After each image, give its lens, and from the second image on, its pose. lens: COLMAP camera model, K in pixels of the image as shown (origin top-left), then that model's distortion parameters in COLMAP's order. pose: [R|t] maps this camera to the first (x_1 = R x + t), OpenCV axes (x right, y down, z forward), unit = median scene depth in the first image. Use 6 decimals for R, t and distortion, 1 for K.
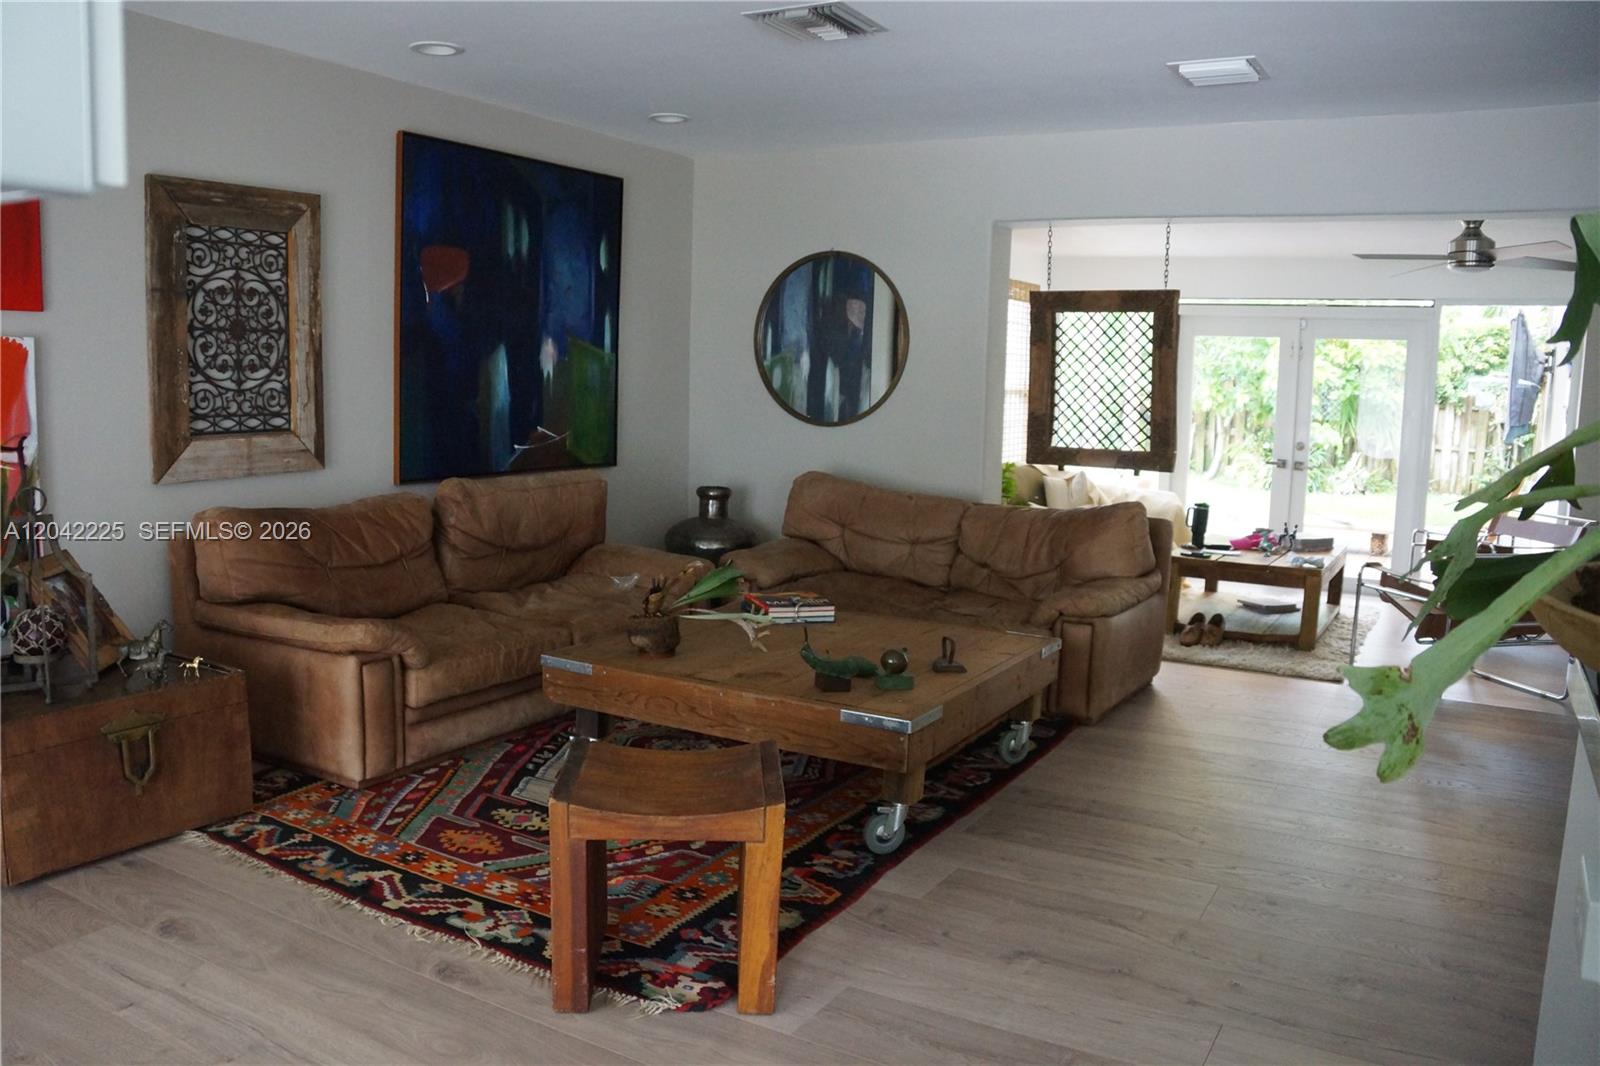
lens RADIAL K [[1266.7, 0, 810.6], [0, 1266.7, 527.2], [0, 0, 1]] dist [-0.166360, 0.087796]
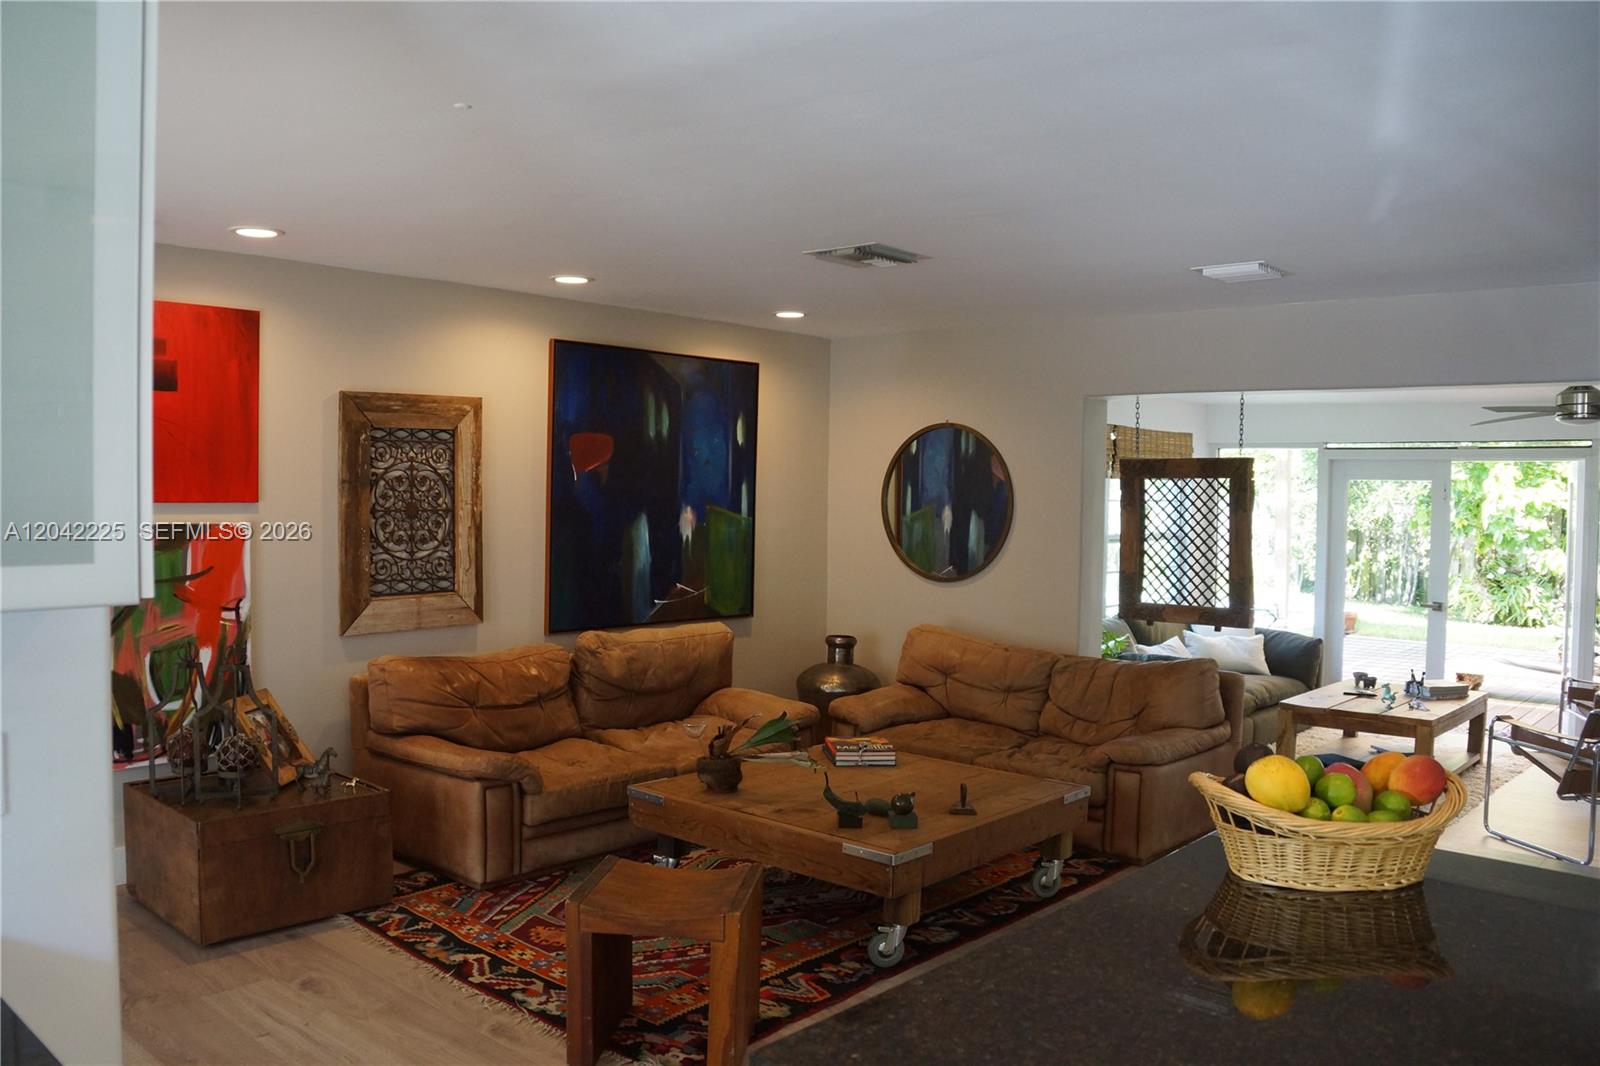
lens RADIAL K [[1266.7, 0, 795.1], [0, 1266.7, 535.4], [0, 0, 1]] dist [-0.166360, 0.087796]
pose [[0.980389, -0.001868, -0.197062, 0.168409], [-0.016211, 0.995802, -0.090091, -0.030860], [0.196402, 0.091519, 0.976243, -0.161115]]
